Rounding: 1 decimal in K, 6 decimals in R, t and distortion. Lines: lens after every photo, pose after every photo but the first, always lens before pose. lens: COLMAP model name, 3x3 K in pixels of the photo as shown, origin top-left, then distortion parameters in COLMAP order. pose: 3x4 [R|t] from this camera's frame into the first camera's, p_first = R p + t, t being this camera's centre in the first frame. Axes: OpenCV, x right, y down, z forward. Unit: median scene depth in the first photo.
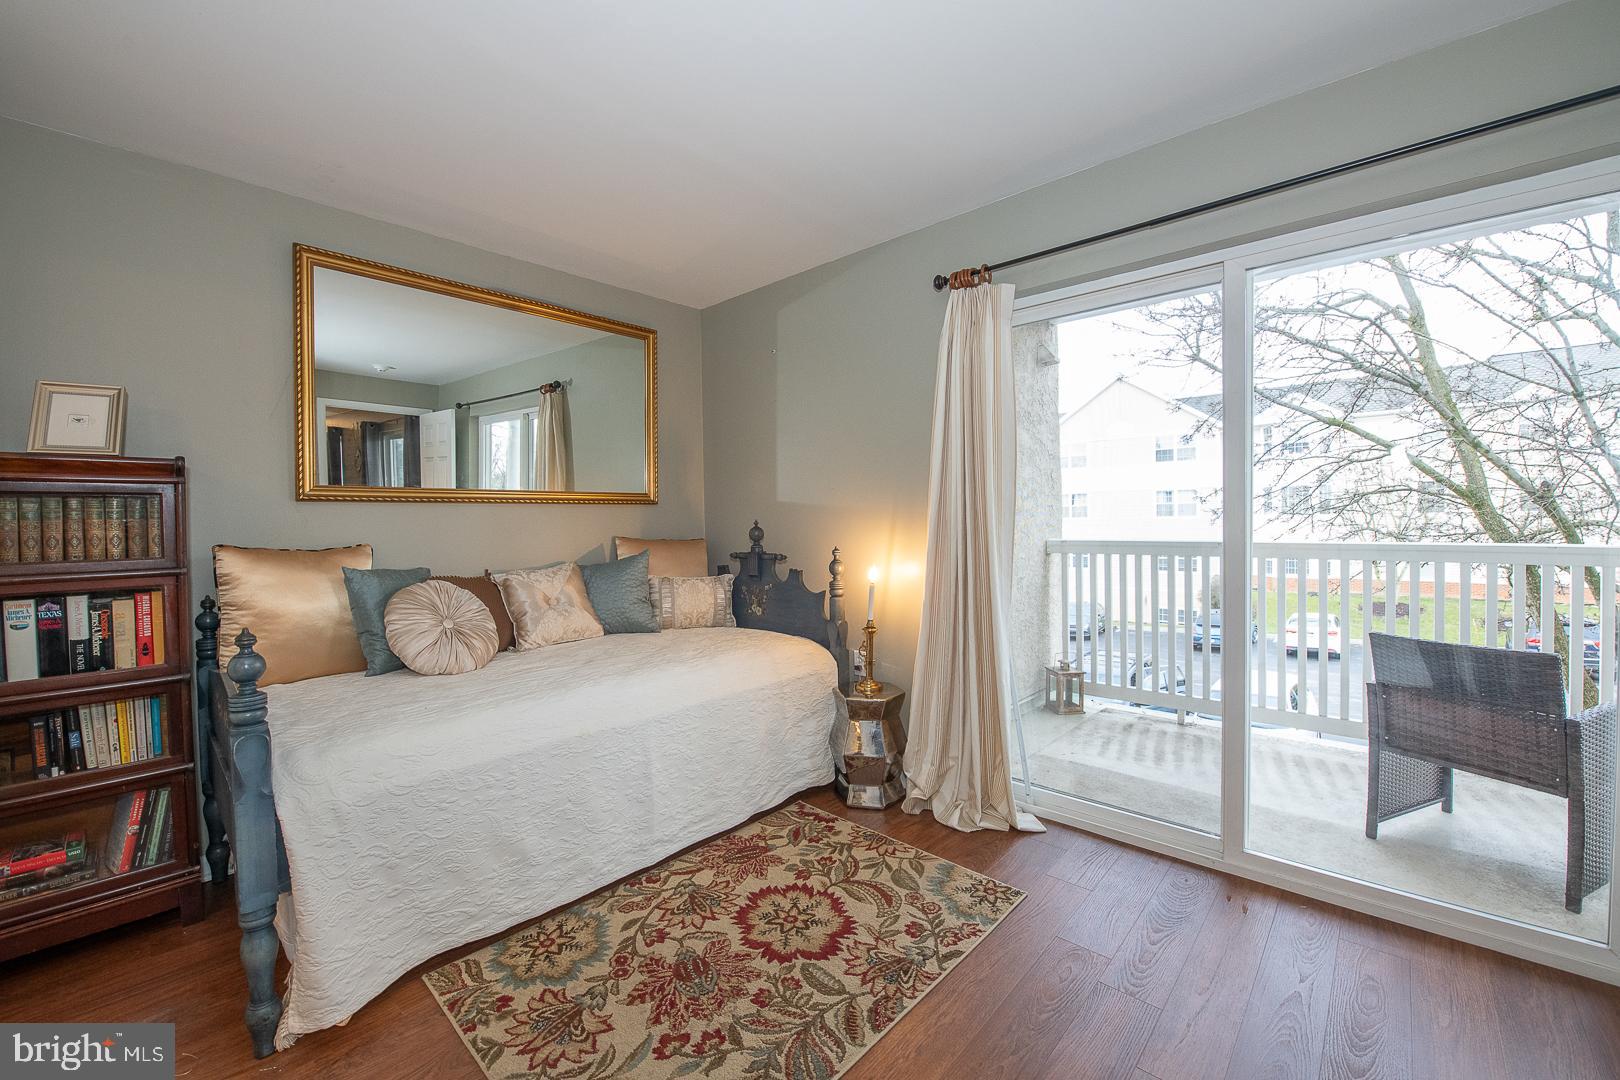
lens RADIAL K [[643.0, 0, 815.3], [0, 643.0, 531.3], [0, 0, 1]] dist [-0.019759, -0.000968]
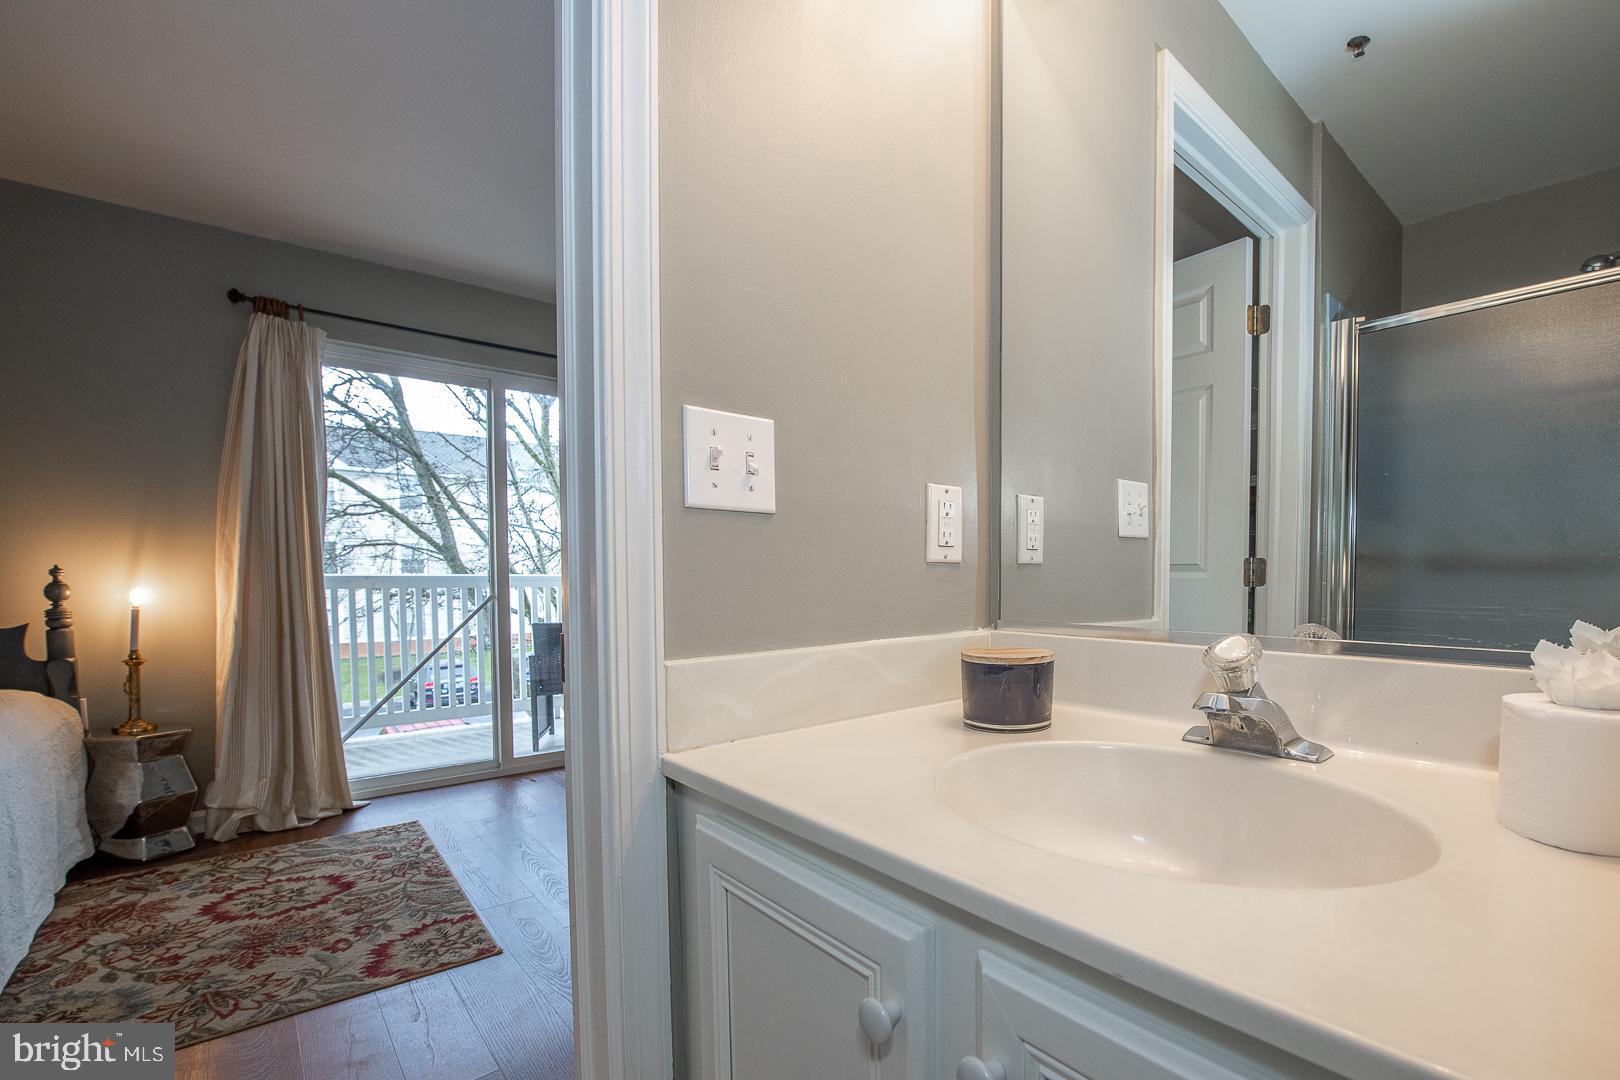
lens RADIAL K [[728.9, 0, 936.5], [0, 728.9, 607.7], [0, 0, 1]] dist [-0.023960, -0.000434]
pose [[0.059677, -0.030479, 0.997752, -1.074847], [0.016900, 0.999421, 0.029520, 0.097621], [-0.998075, 0.015100, 0.060158, -0.173494]]
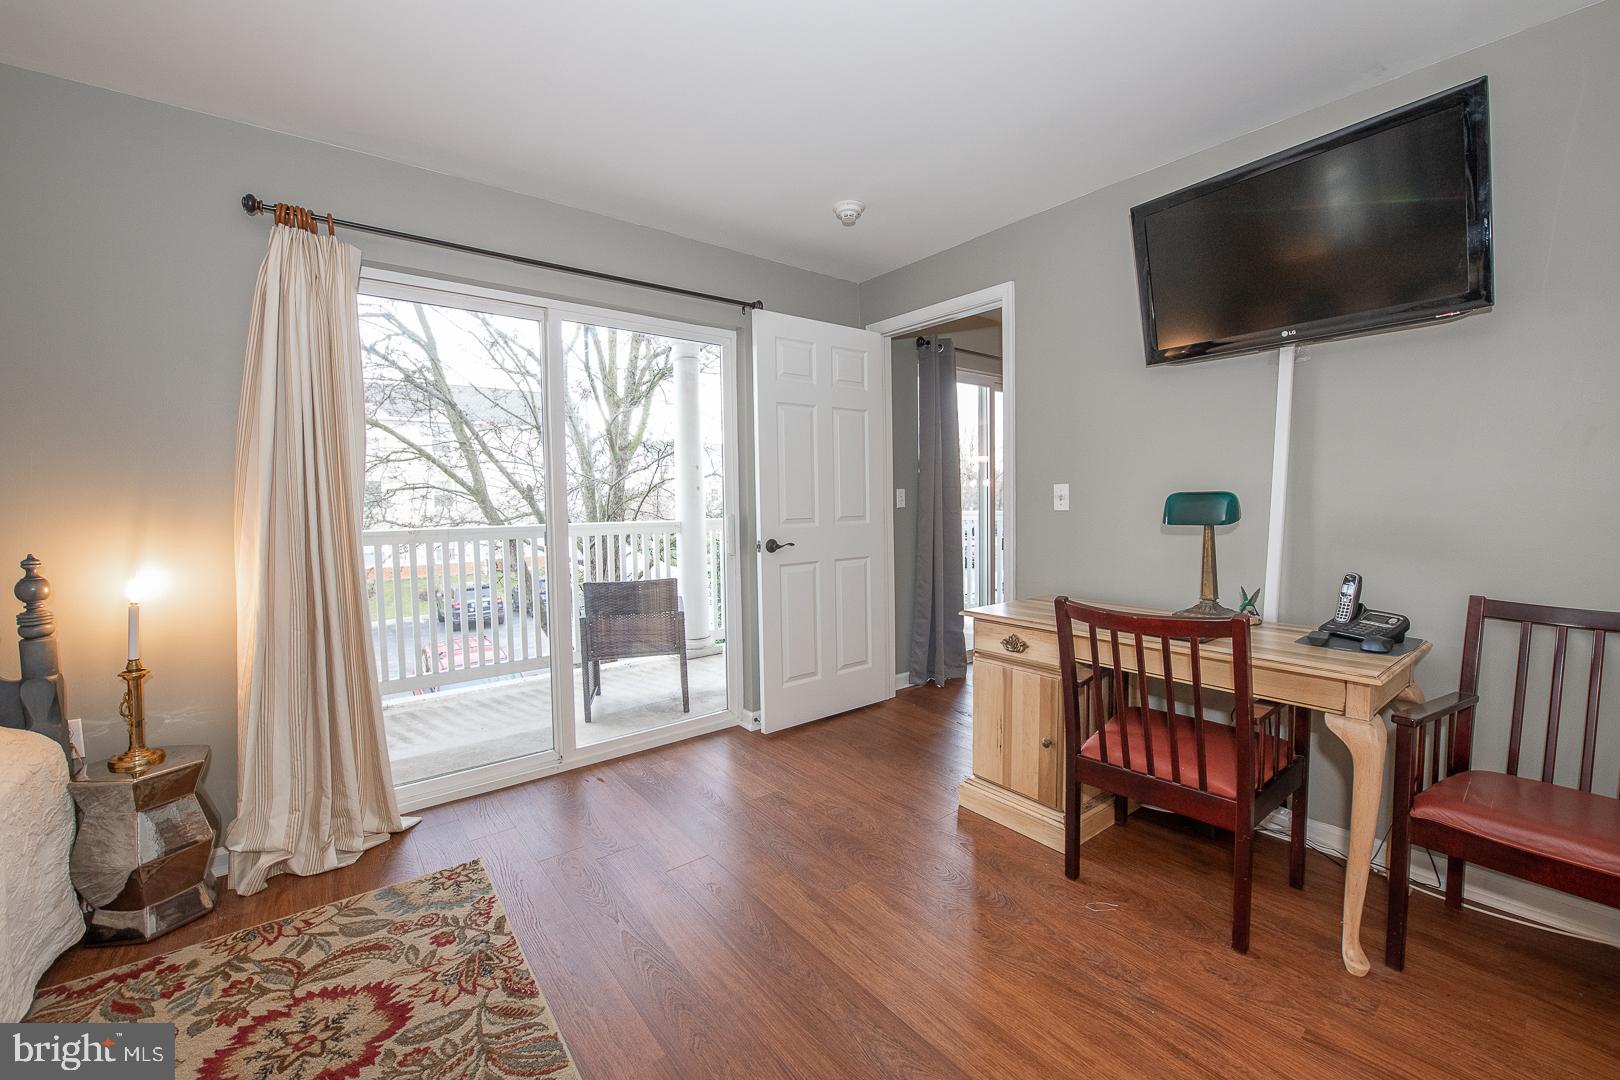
lens RADIAL K [[643.0, 0, 815.3], [0, 643.0, 531.3], [0, 0, 1]] dist [-0.019759, -0.000968]
pose [[0.158516, -0.037069, 0.986660, -0.596782], [0.031846, 0.998967, 0.032415, 0.009316], [-0.986843, 0.026283, 0.159533, 0.266084]]
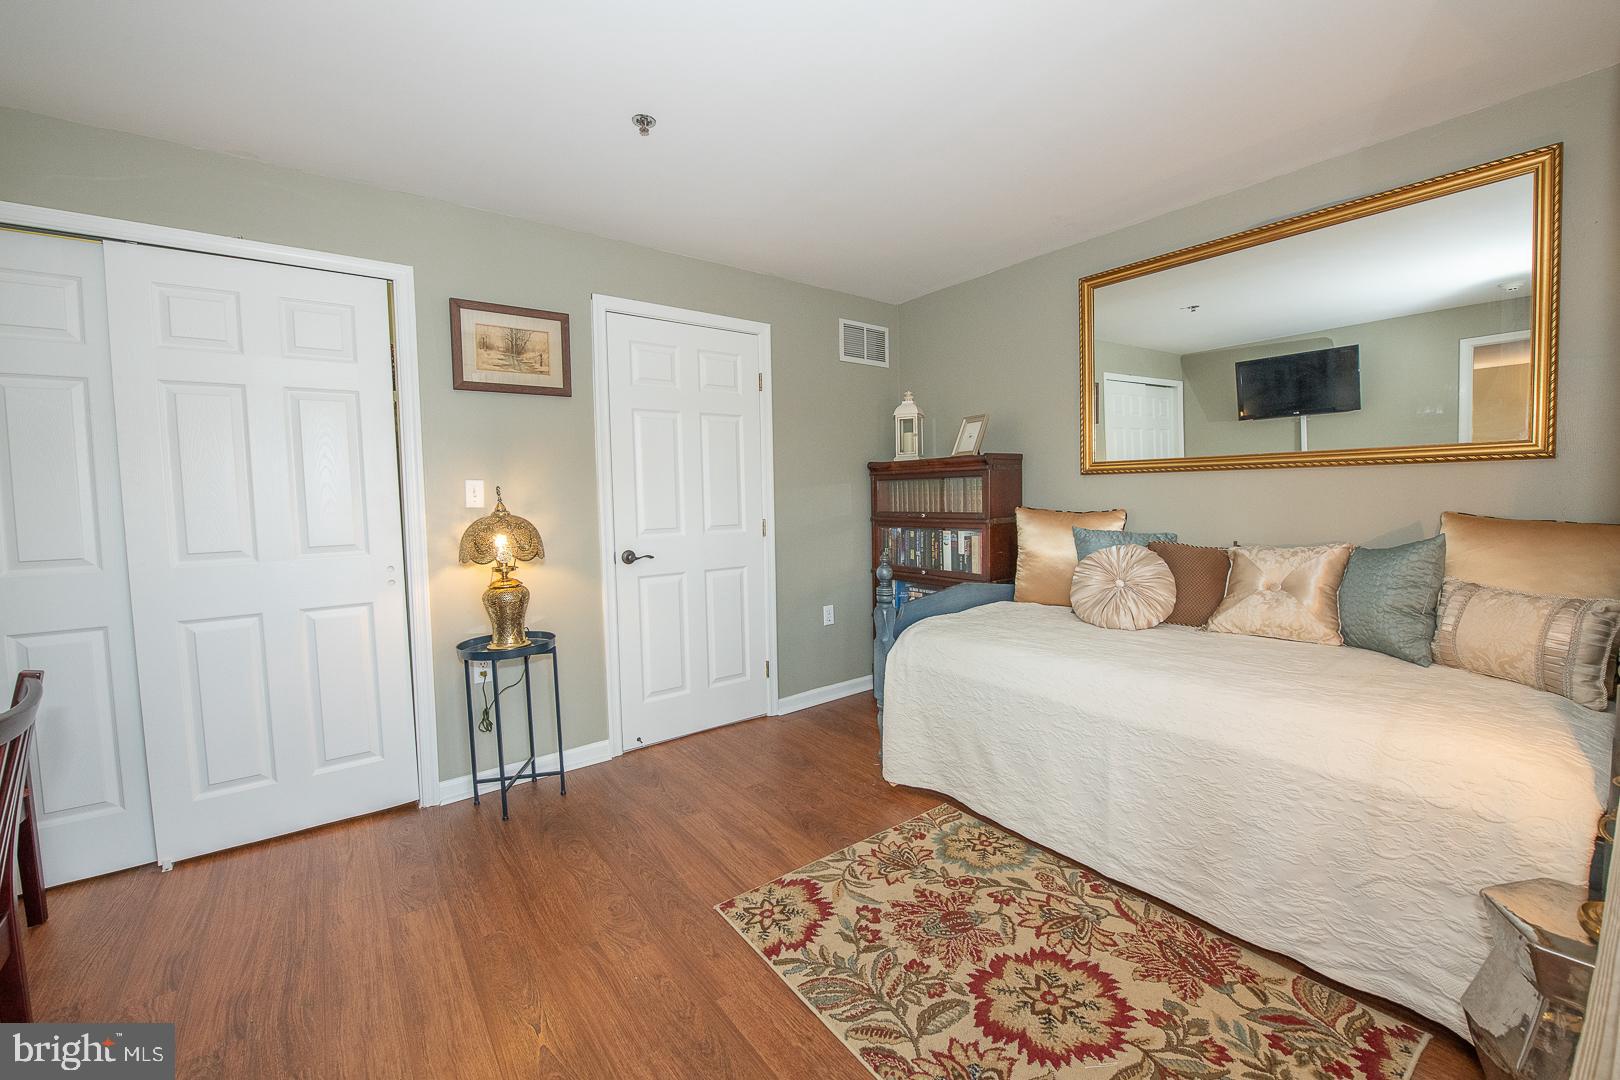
lens RADIAL K [[643.4, 0, 818.0], [0, 643.4, 532.4], [0, 0, 1]] dist [-0.019967, -0.000599]
pose [[-0.175831, 0.074732, -0.981580, 0.703887], [0.002650, 0.997147, 0.075443, -0.034649], [0.984417, 0.010664, -0.175528, 0.792759]]
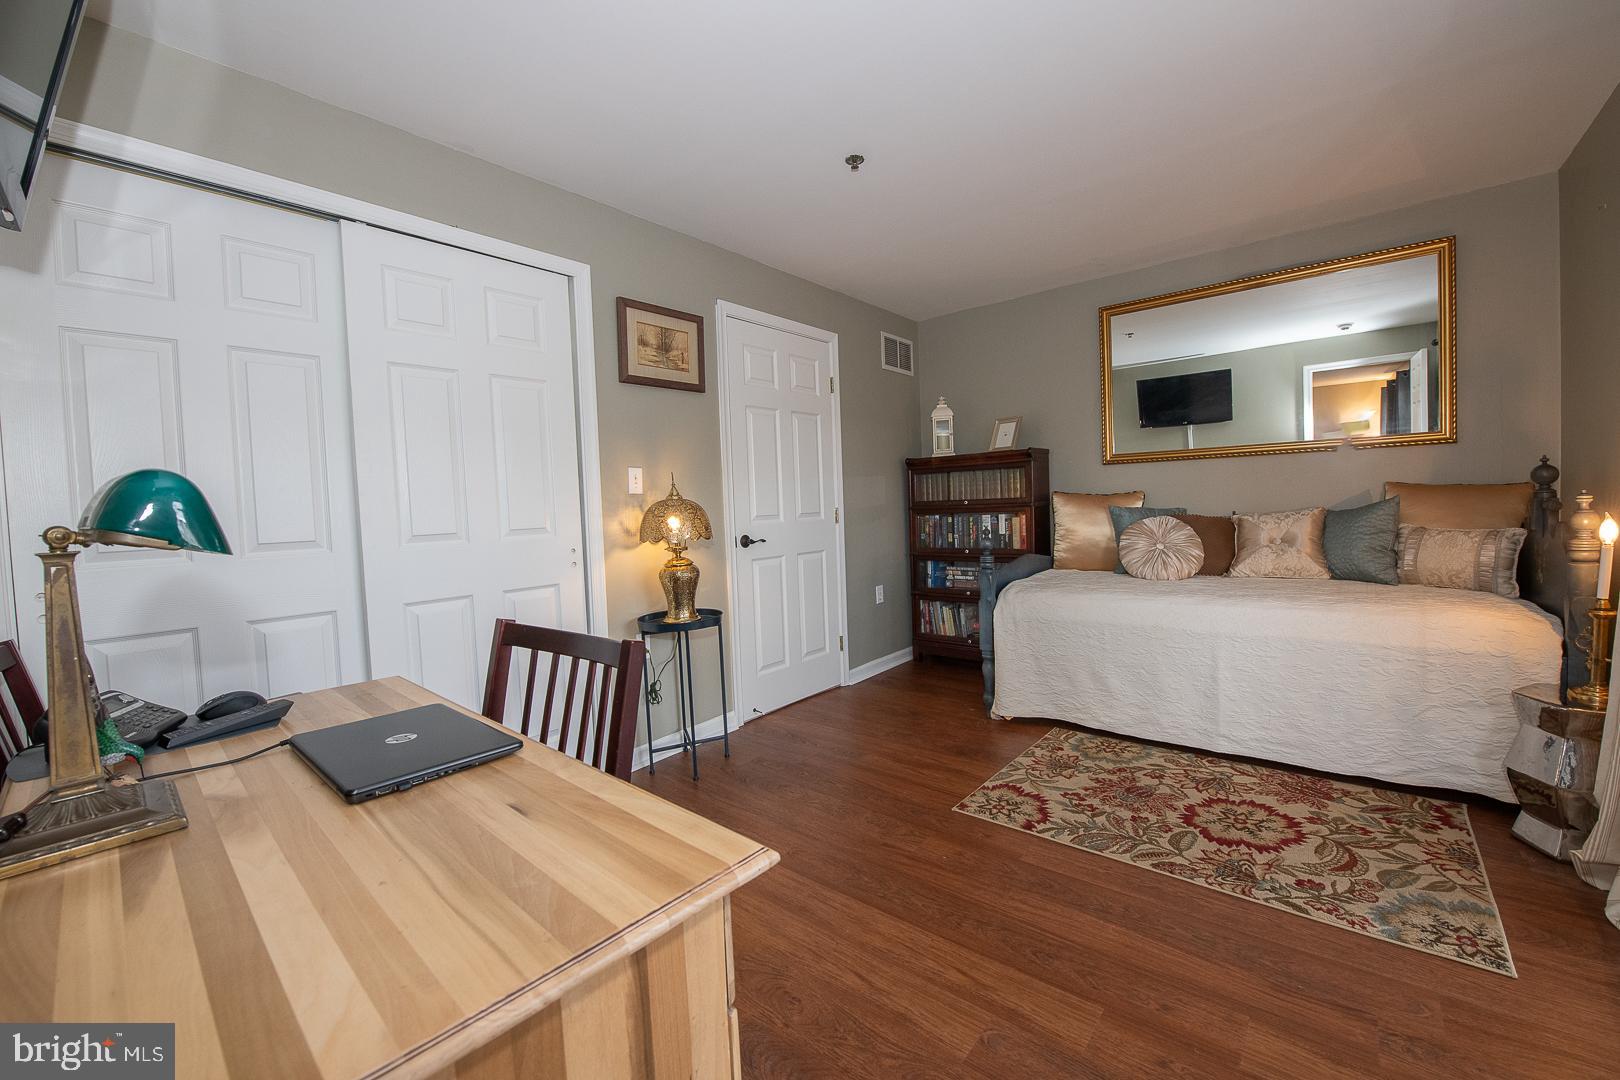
lens RADIAL K [[643.0, 0, 815.3], [0, 643.0, 531.3], [0, 0, 1]] dist [-0.019759, -0.000968]
pose [[0.040523, 0.053869, -0.997725, 0.950560], [0.017565, 0.998353, 0.054617, 0.023833], [0.999024, -0.019739, 0.039510, 0.205879]]
